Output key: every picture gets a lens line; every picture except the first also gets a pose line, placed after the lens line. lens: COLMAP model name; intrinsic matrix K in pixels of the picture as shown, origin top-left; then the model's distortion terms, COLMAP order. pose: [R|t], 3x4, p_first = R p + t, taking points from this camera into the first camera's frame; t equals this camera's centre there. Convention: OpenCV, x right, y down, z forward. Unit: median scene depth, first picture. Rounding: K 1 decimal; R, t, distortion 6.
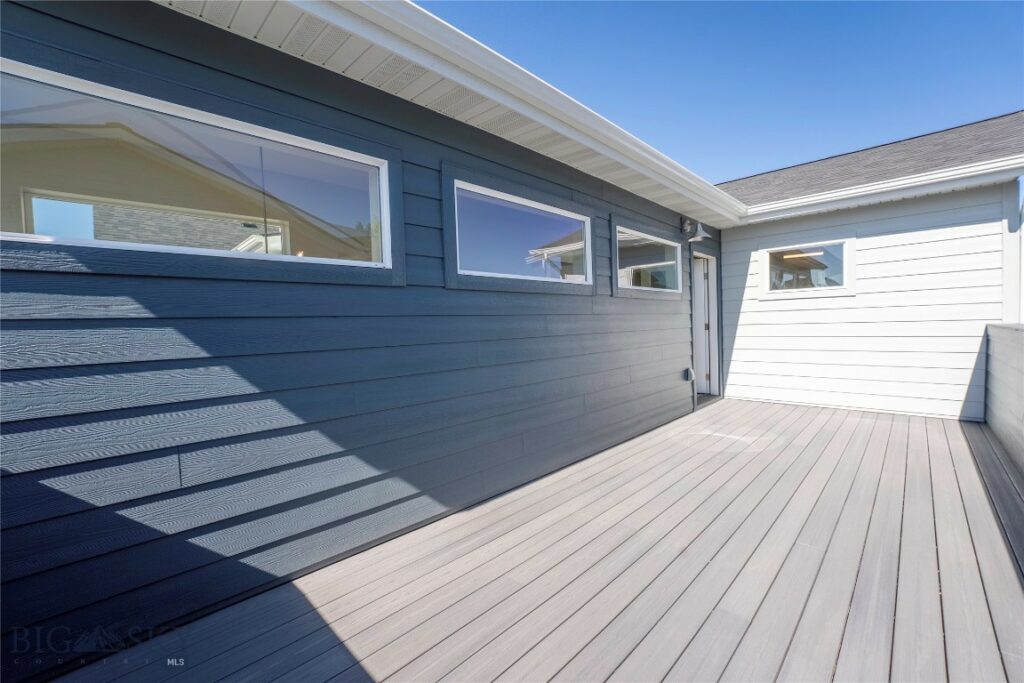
lens RADIAL K [[416.8, 0, 510.7], [0, 416.8, 341.0], [0, 0, 1]] dist [-0.022885, 0.000613]
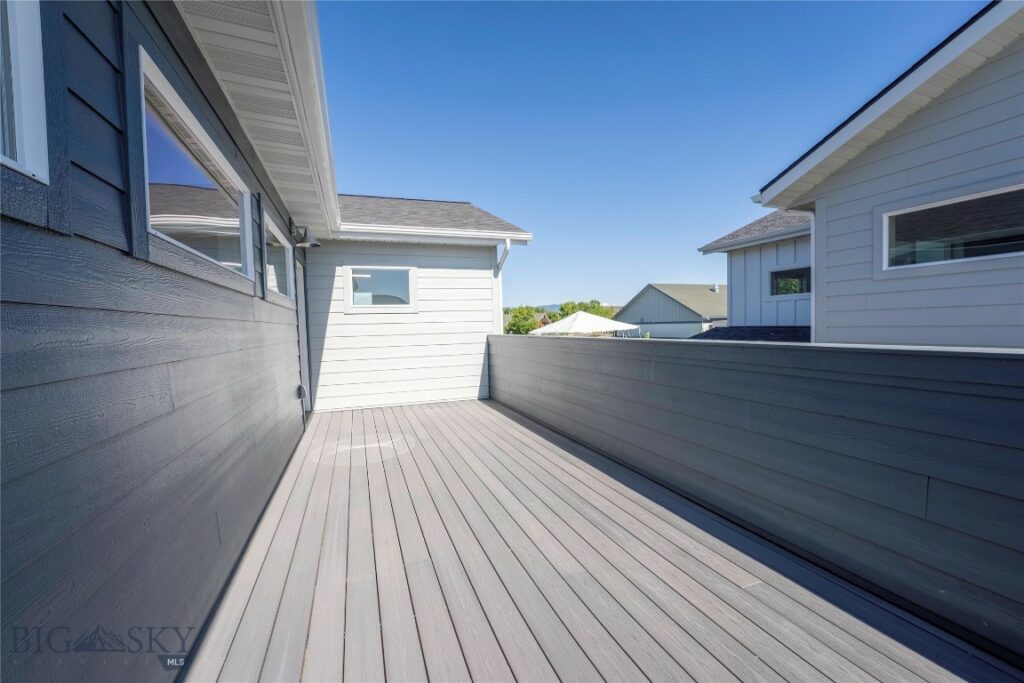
lens RADIAL K [[416.8, 0, 507.8], [0, 416.8, 339.6], [0, 0, 1]] dist [-0.022885, 0.000613]
pose [[0.432391, -0.010393, 0.901626, -0.213791], [0.045169, 0.998928, -0.010147, -0.003439], [-0.900554, 0.045113, 0.432397, 0.216772]]
